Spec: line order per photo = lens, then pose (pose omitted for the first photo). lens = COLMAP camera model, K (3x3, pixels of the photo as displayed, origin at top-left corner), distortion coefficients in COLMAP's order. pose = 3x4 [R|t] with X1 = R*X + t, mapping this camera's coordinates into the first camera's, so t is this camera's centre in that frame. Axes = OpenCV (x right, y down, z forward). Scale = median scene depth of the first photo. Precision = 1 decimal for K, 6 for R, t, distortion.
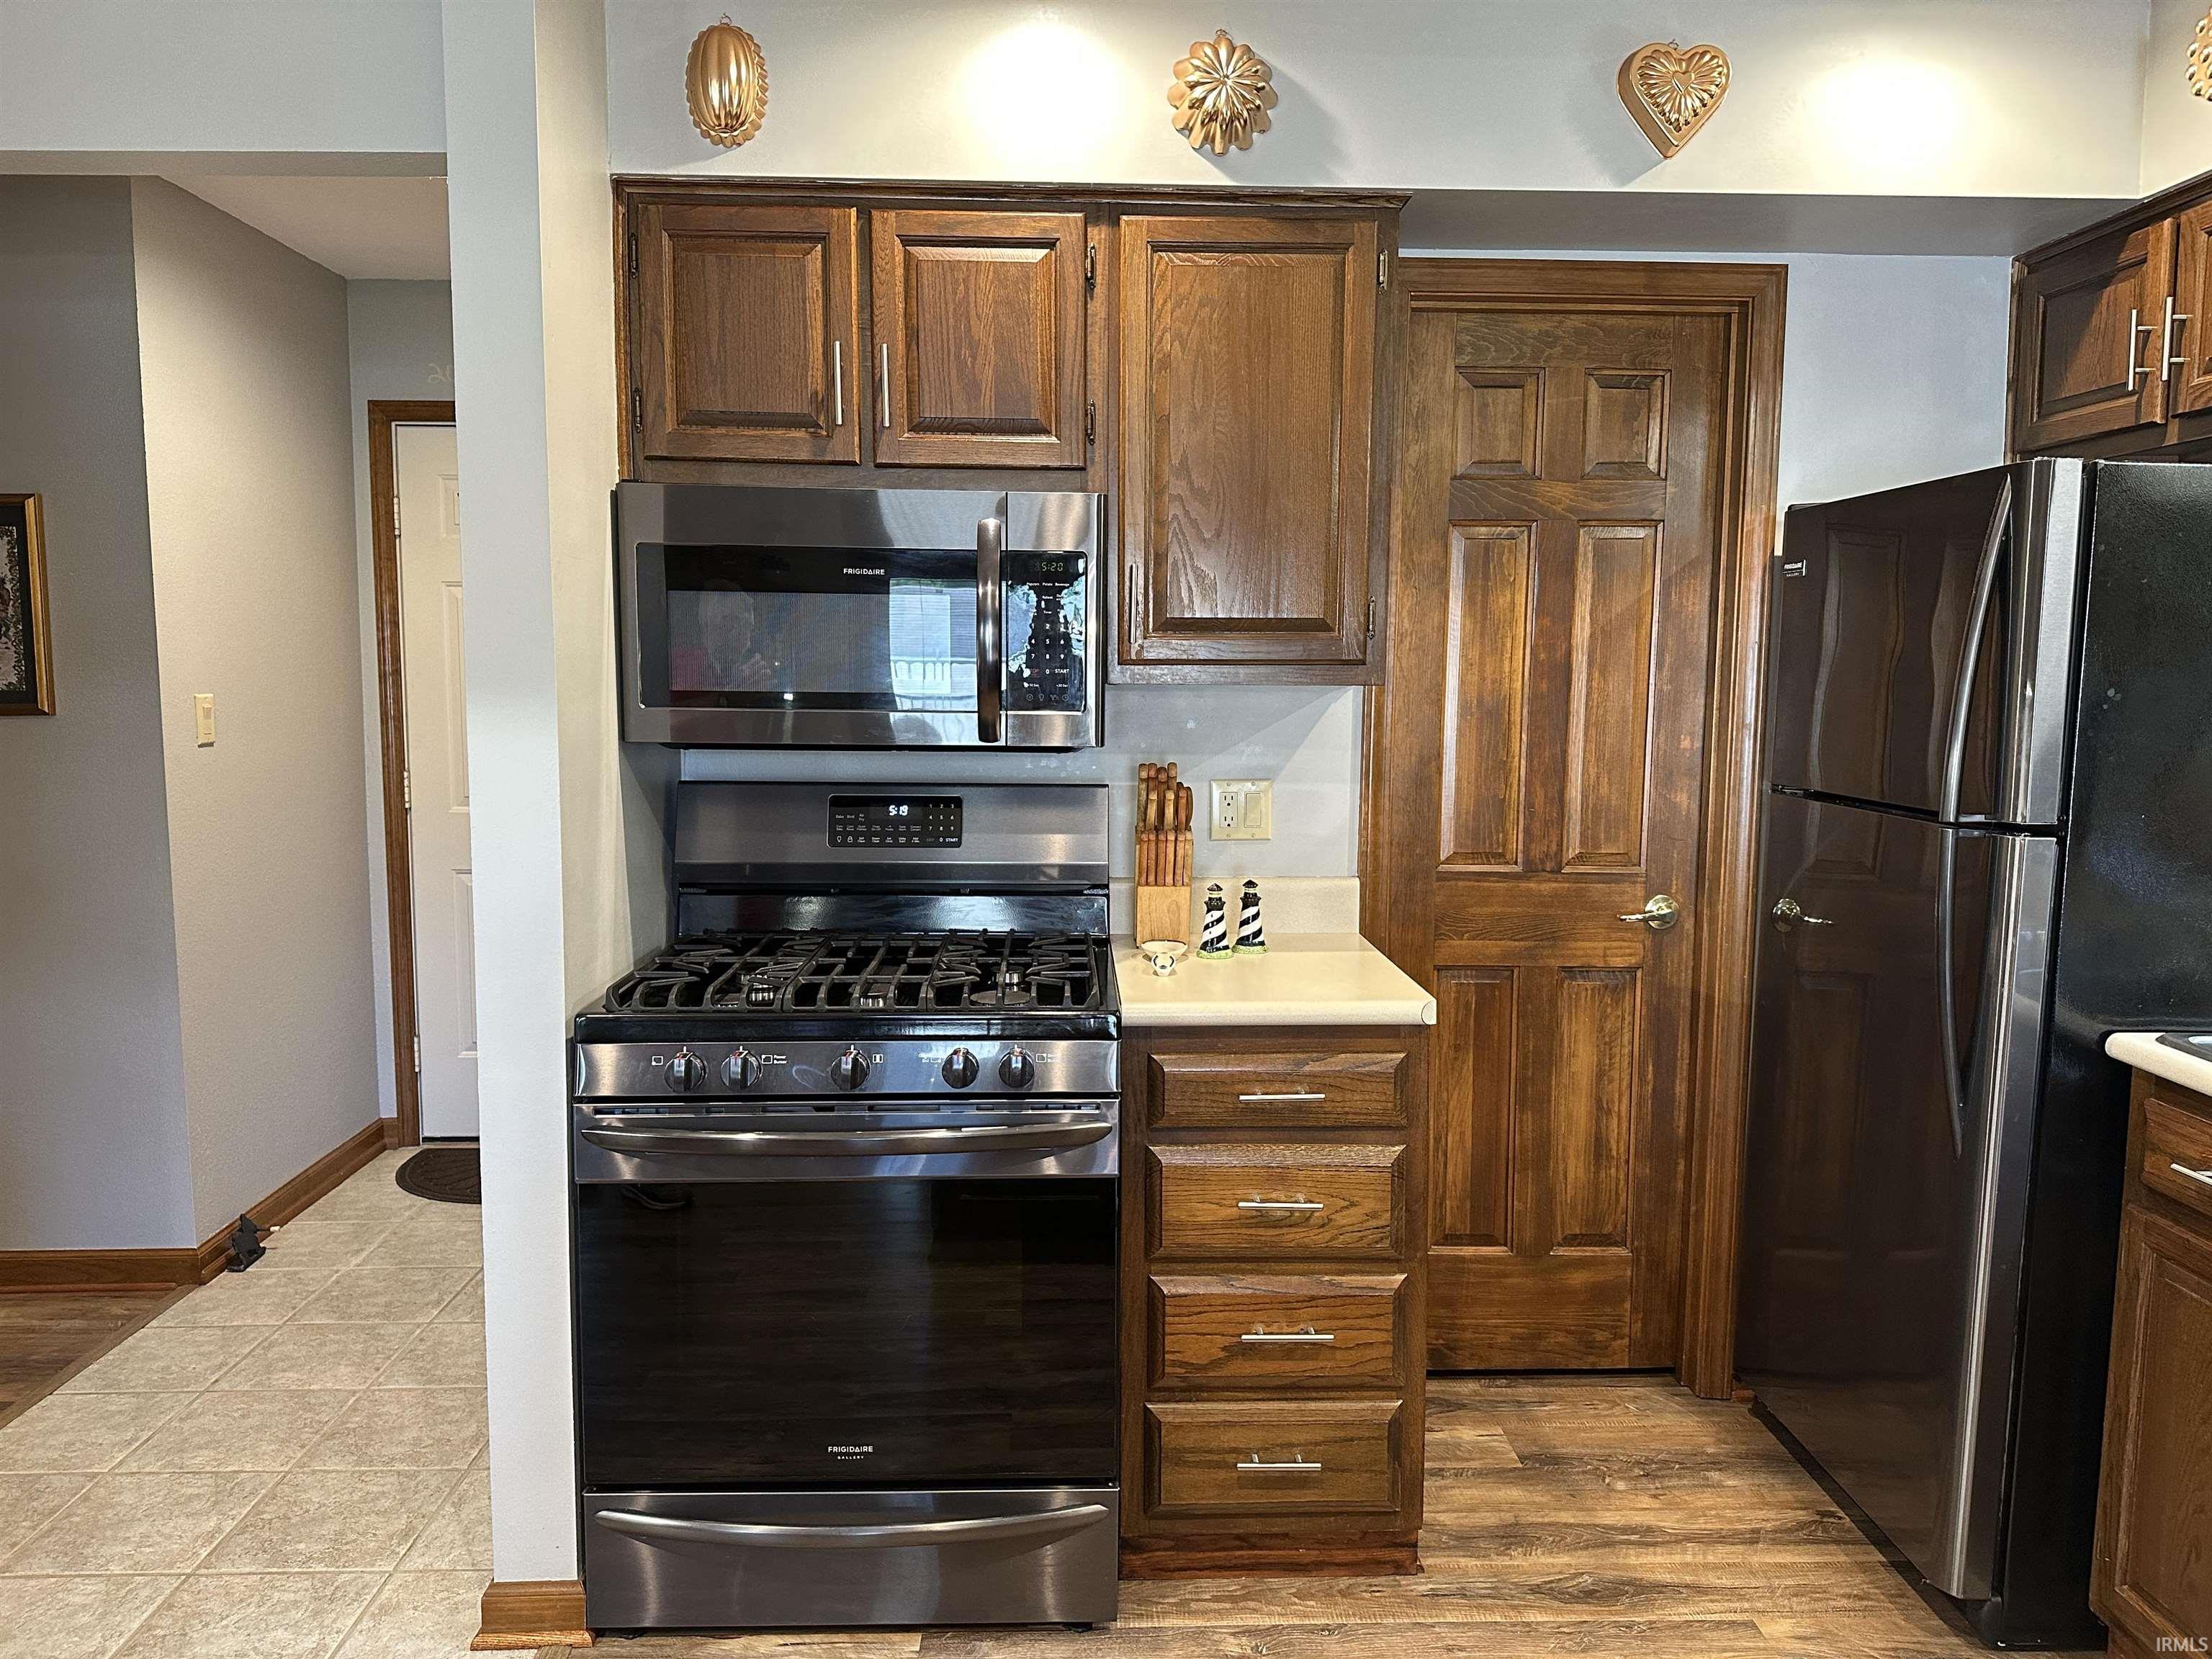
lens RADIAL K [[1544.1, 0, 1108.1], [0, 1544.1, 825.9], [0, 0, 1]] dist [0.051814, -0.067412]
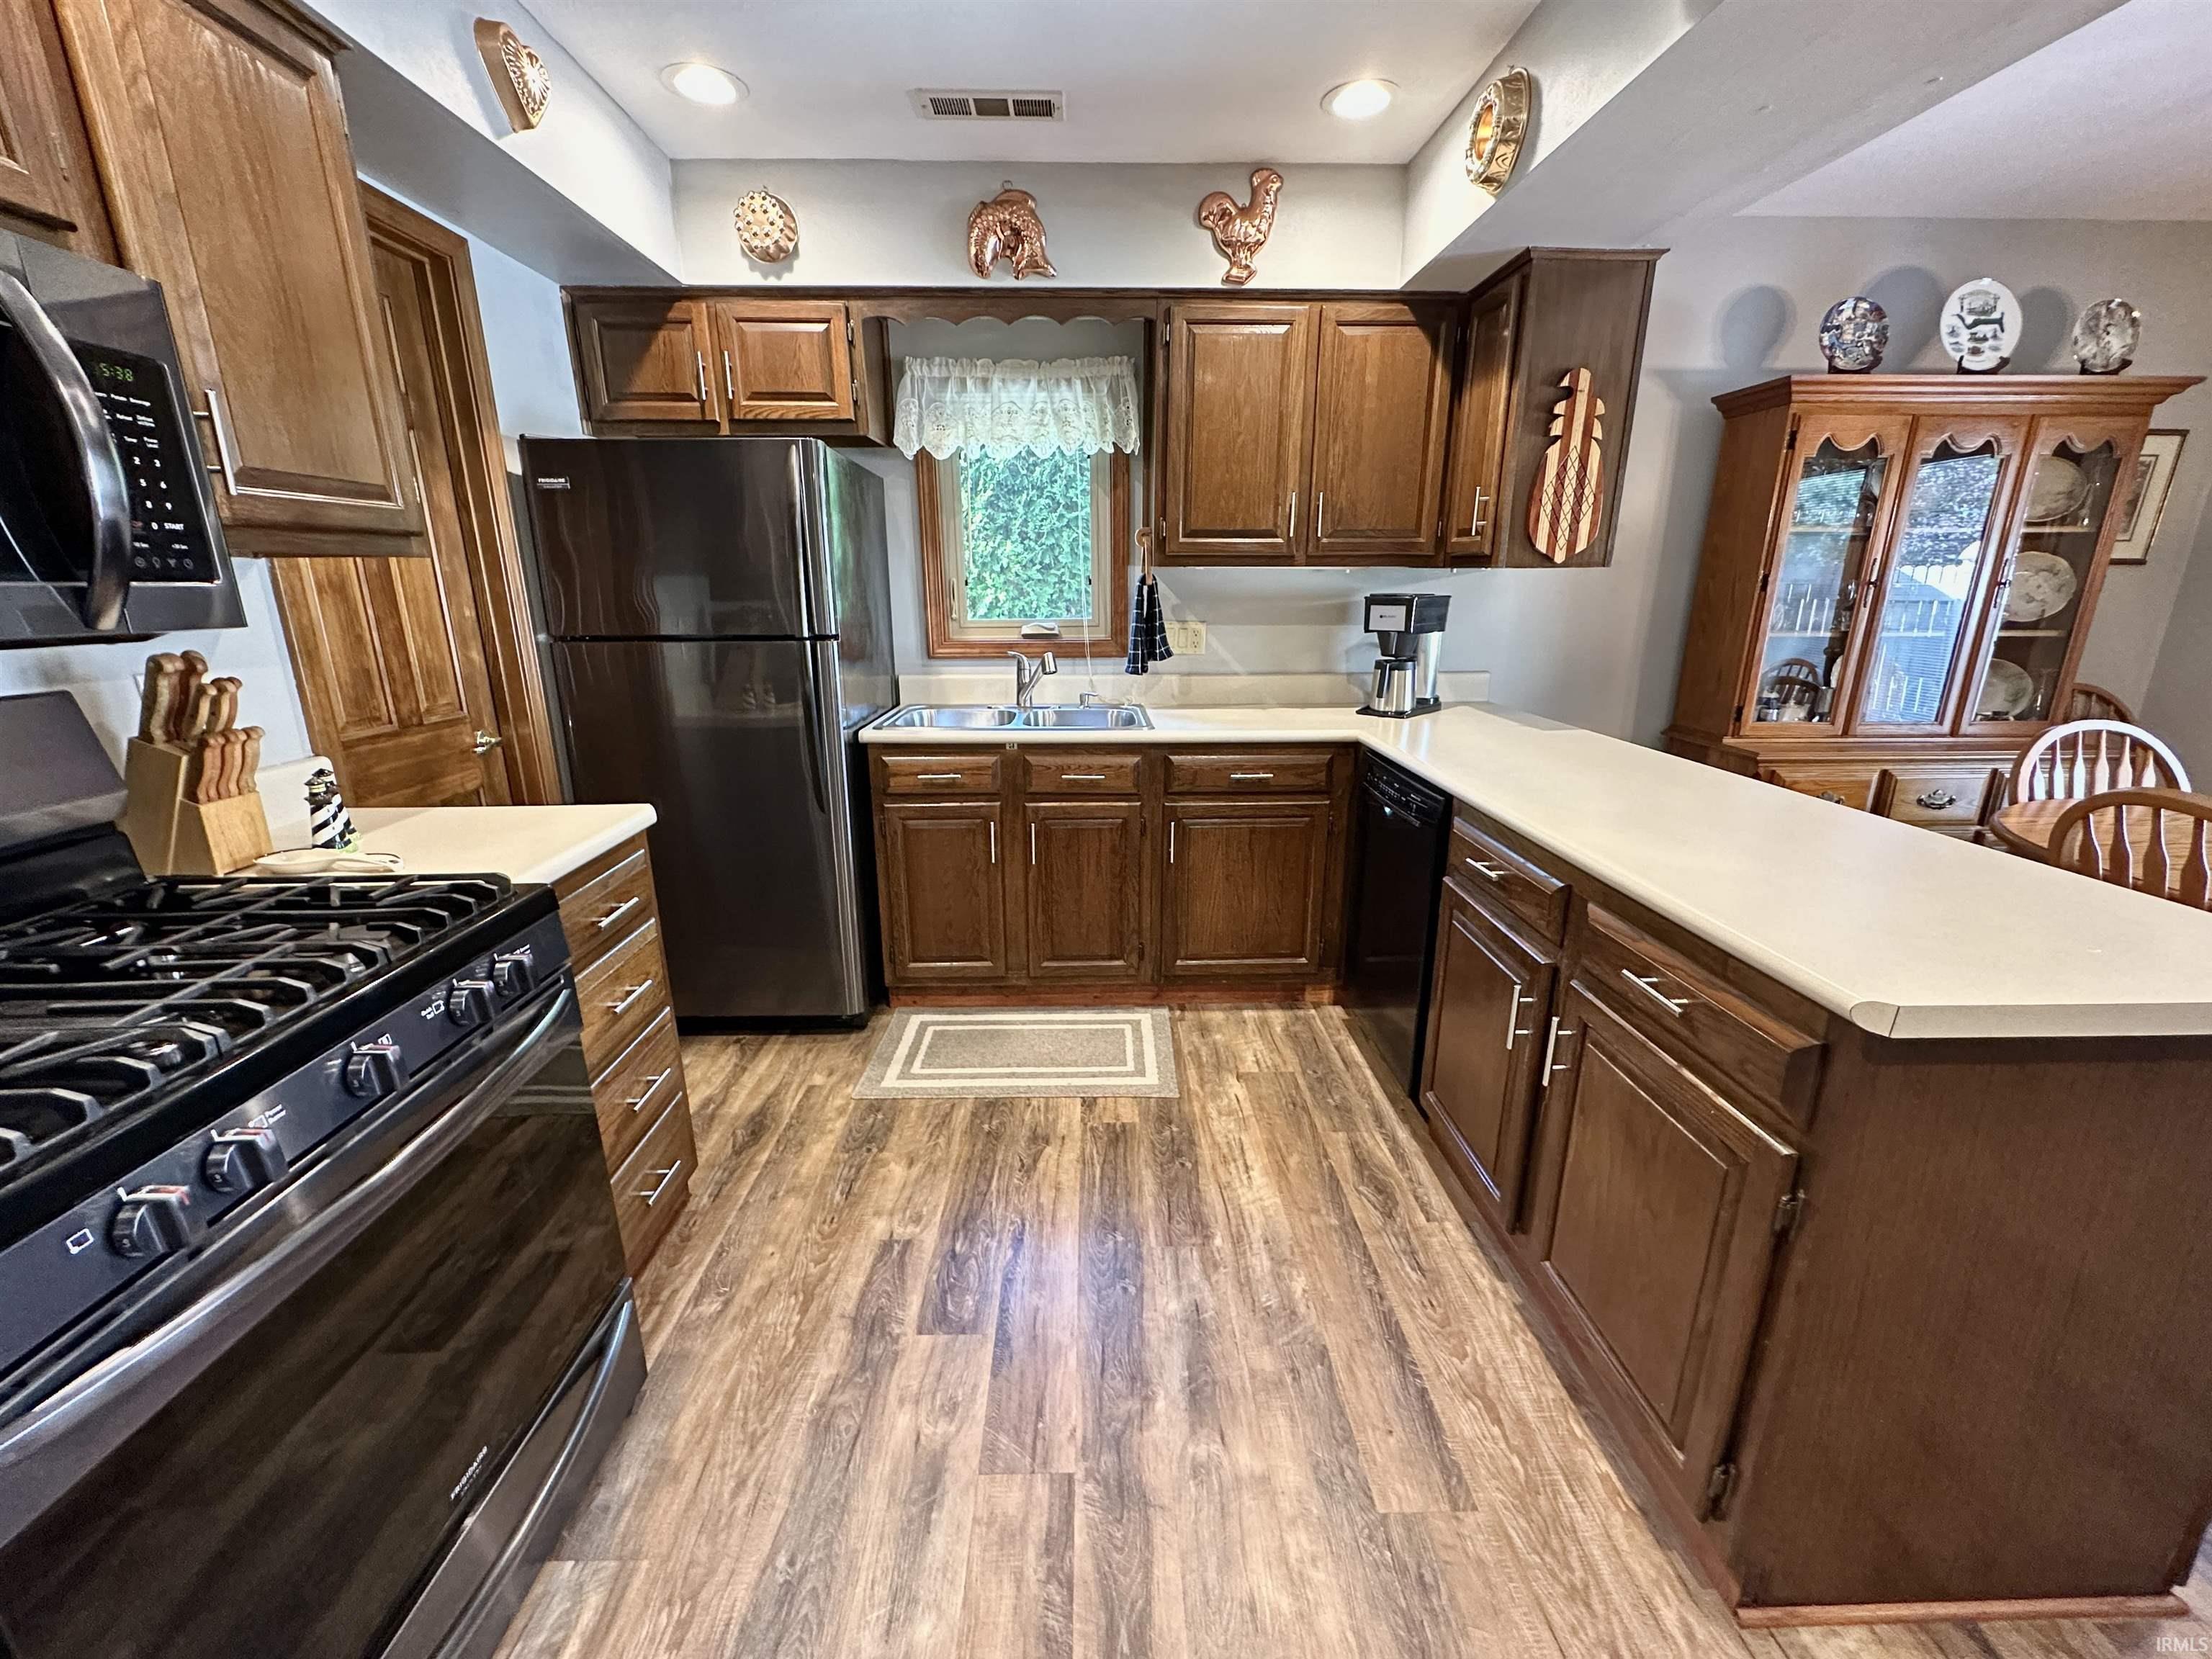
lens RADIAL K [[882.3, 0, 1104.4], [0, 882.3, 827.3], [0, 0, 1]] dist [-0.006489, 0.001702]
pose [[0.007889, -0.273241, 0.961913, -0.477666], [0.103189, 0.957030, 0.271008, -0.029996], [-0.994630, 0.097121, 0.035745, 0.547289]]
